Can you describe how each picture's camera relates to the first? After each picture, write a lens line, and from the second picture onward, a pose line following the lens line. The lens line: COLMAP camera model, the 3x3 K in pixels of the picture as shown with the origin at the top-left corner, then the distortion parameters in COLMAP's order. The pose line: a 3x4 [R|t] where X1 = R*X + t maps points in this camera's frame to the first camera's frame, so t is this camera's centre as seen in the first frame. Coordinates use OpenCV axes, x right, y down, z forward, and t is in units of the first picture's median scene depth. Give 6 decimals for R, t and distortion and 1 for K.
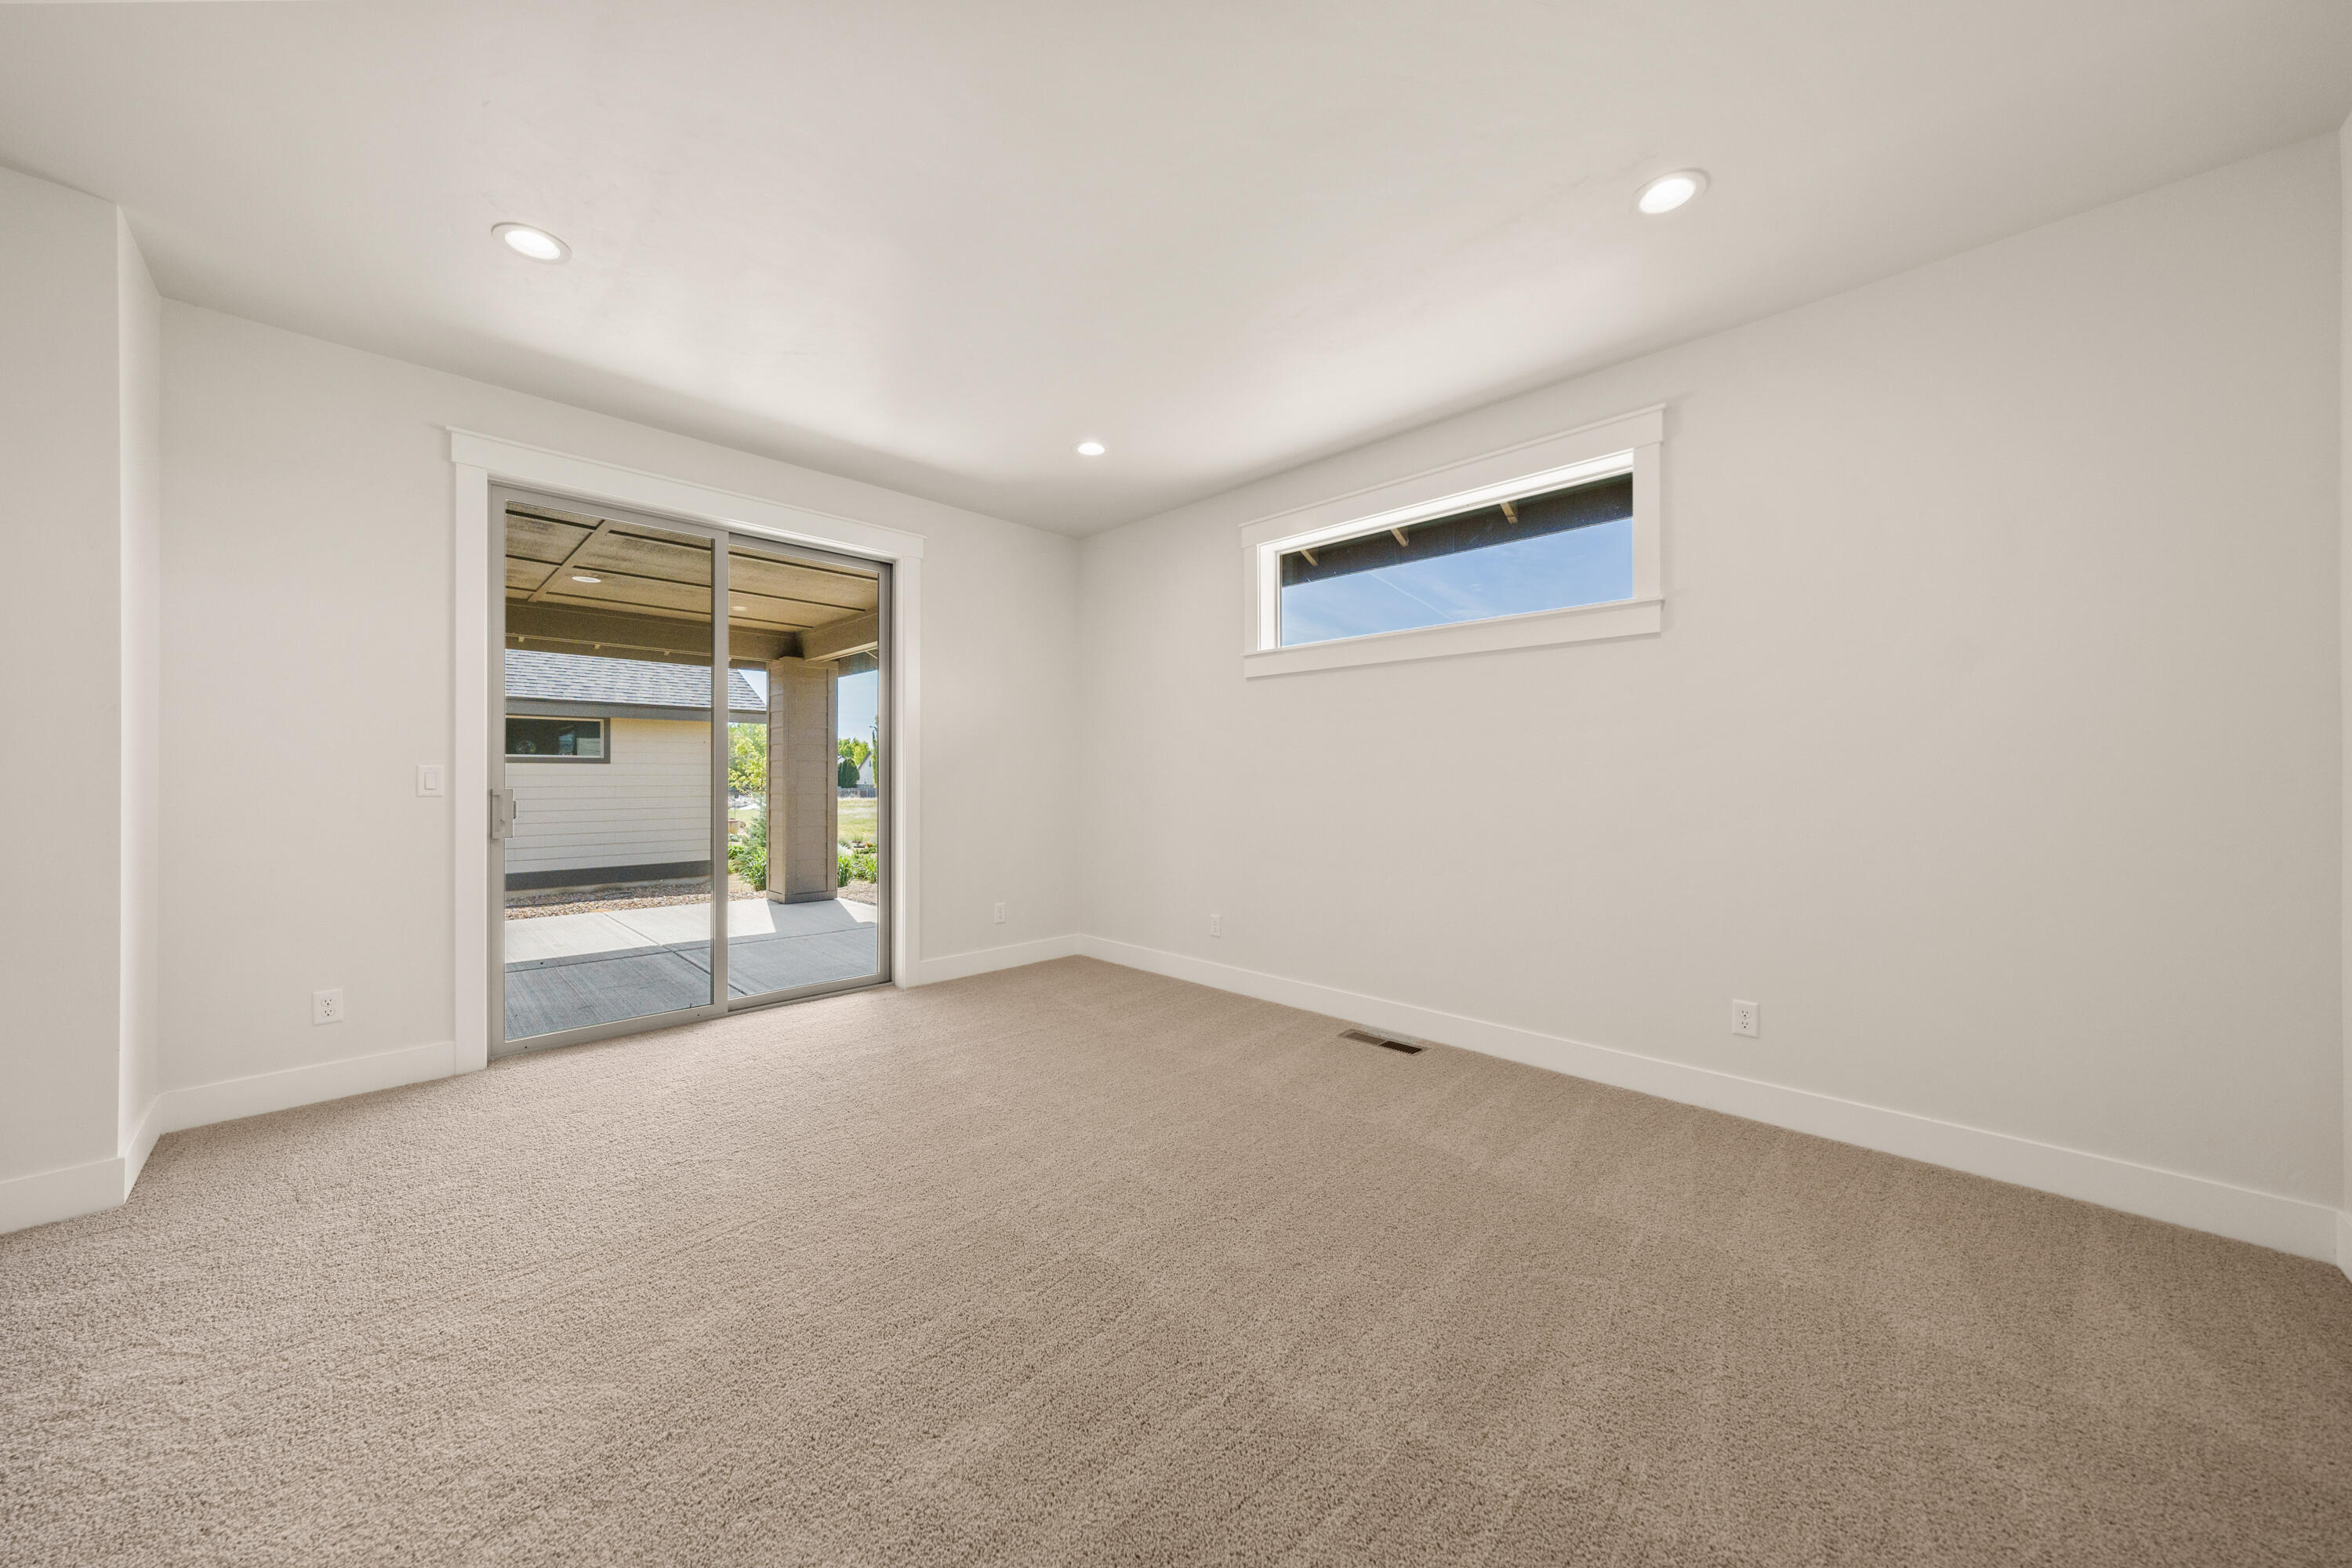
lens RADIAL K [[801.2, 0, 1171.5], [0, 801.2, 780.8], [0, 0, 1]] dist [-0.008927, 0.004002]
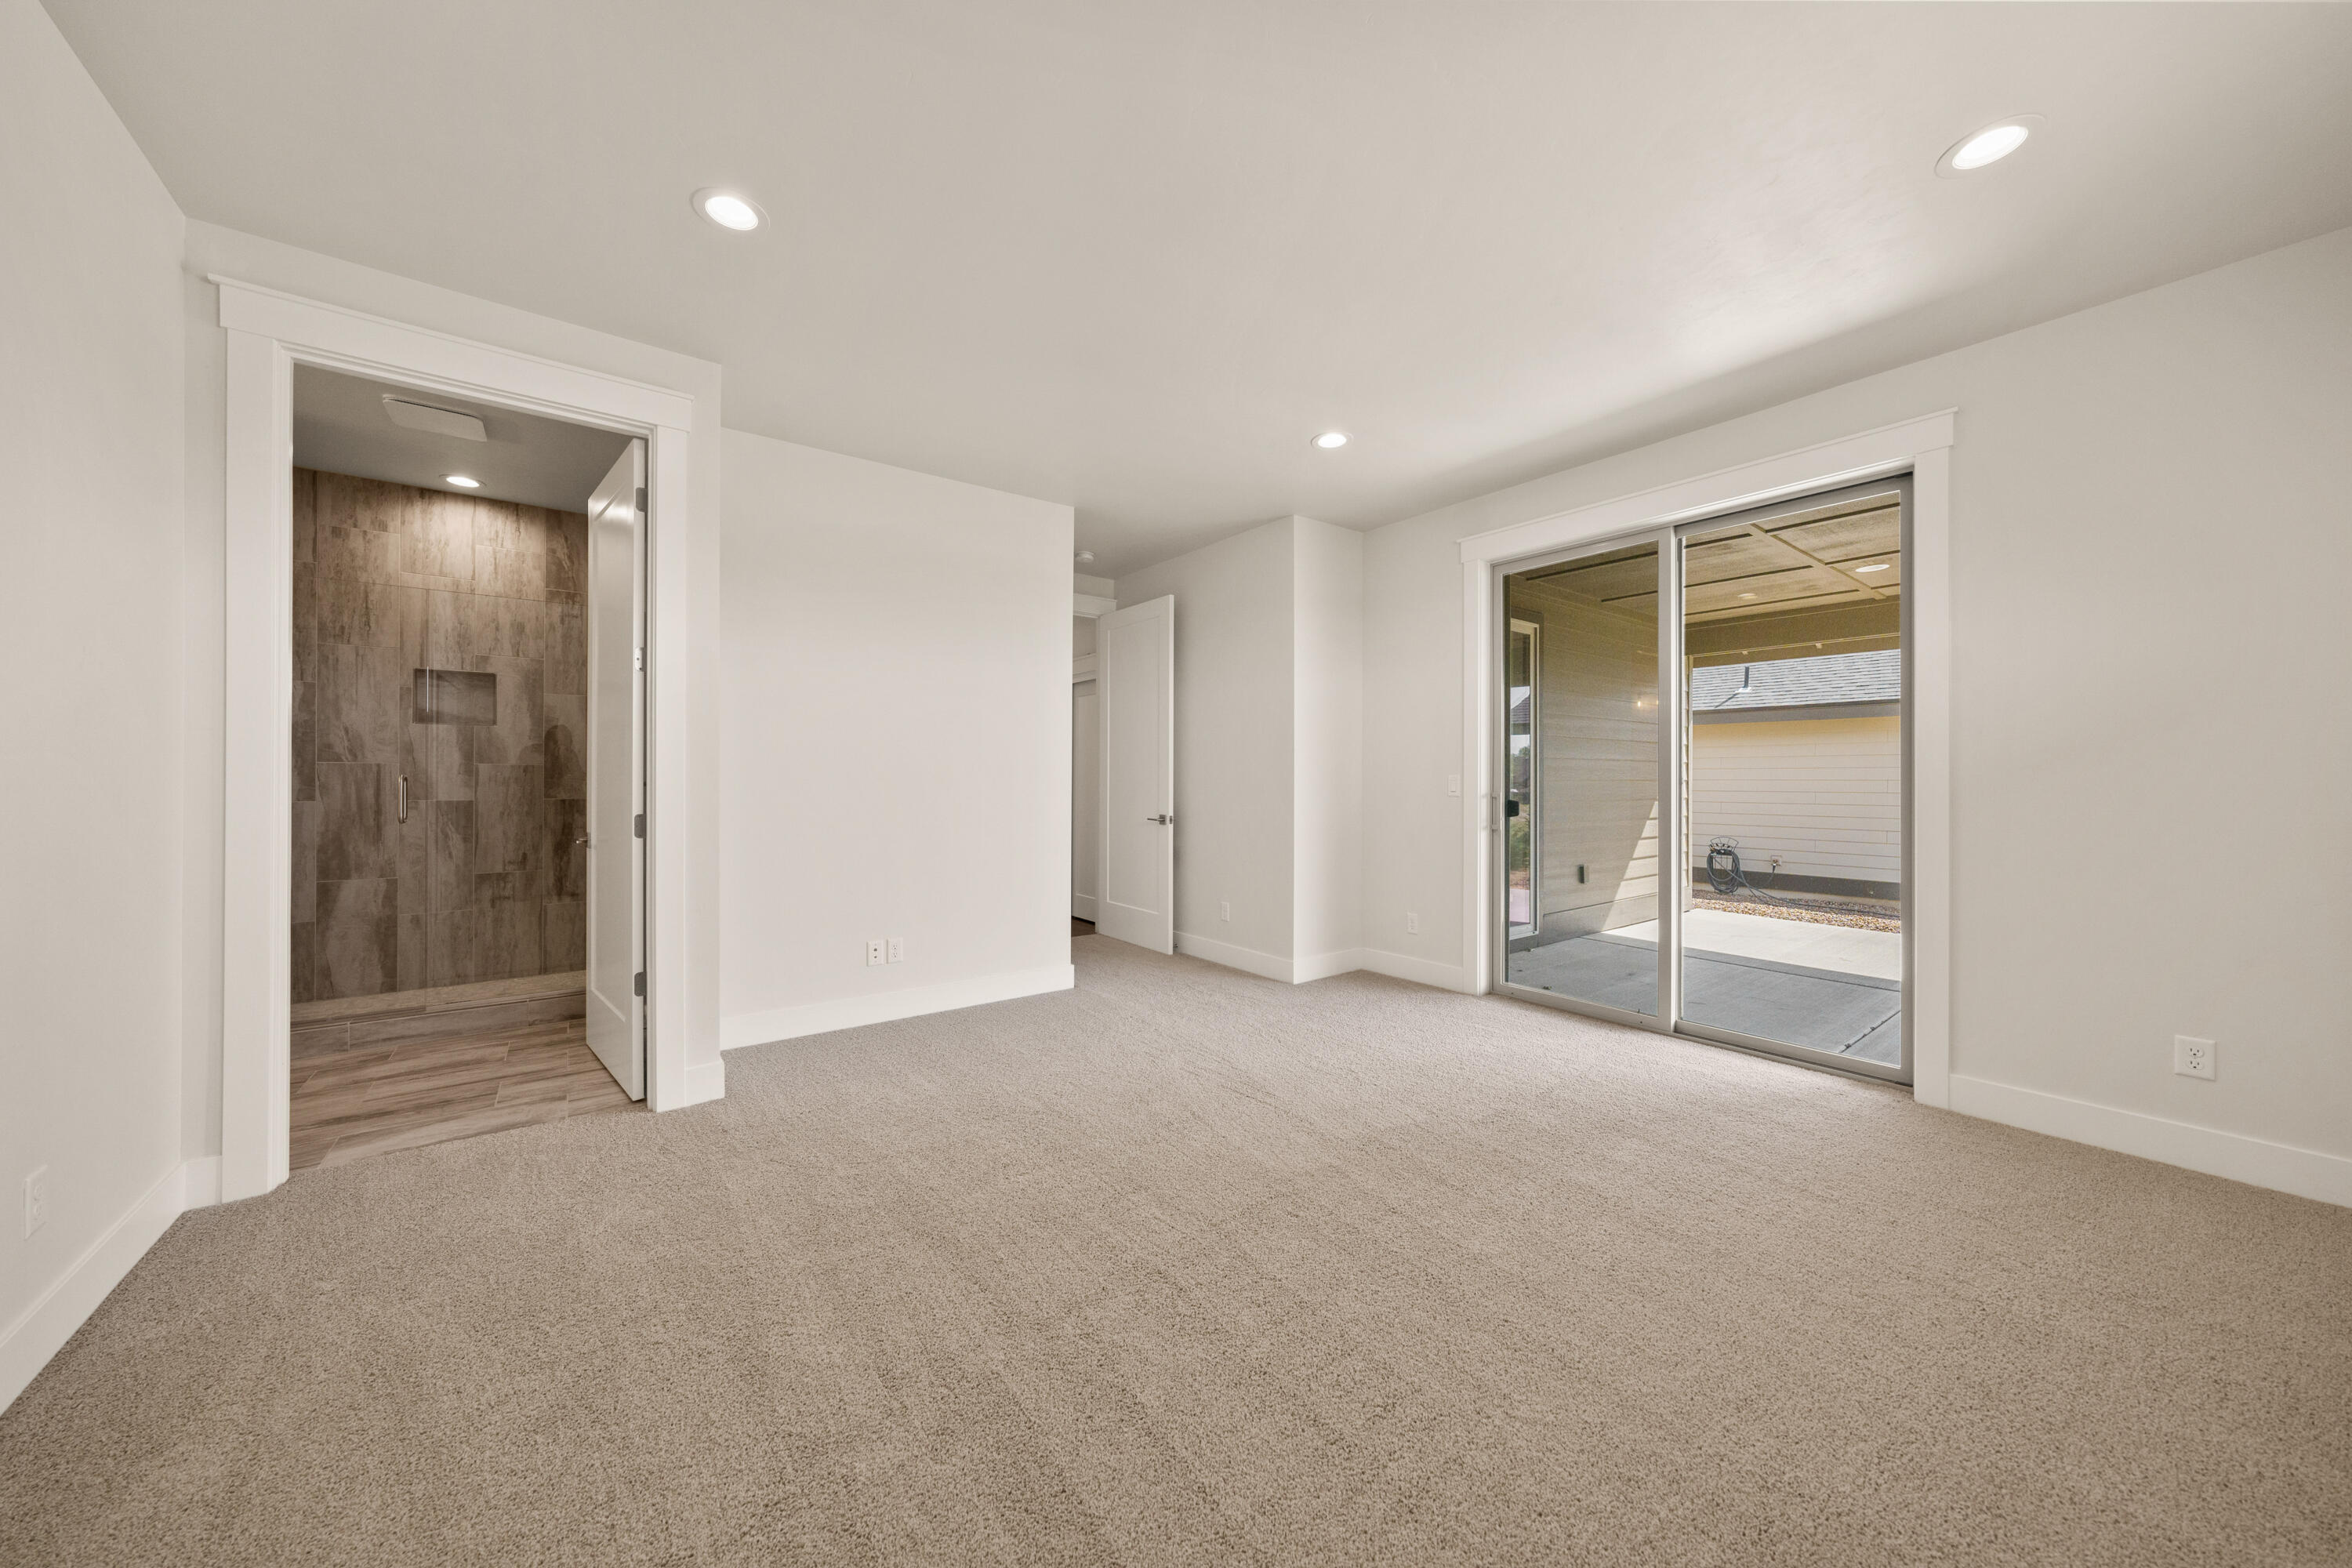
lens RADIAL K [[801.2, 0, 1171.5], [0, 801.2, 780.8], [0, 0, 1]] dist [-0.008927, 0.004002]
pose [[-0.138050, 0.003423, -0.990419, 0.432131], [-0.000108, 0.999994, 0.003472, -0.011224], [0.990425, 0.000586, -0.138049, 0.496549]]
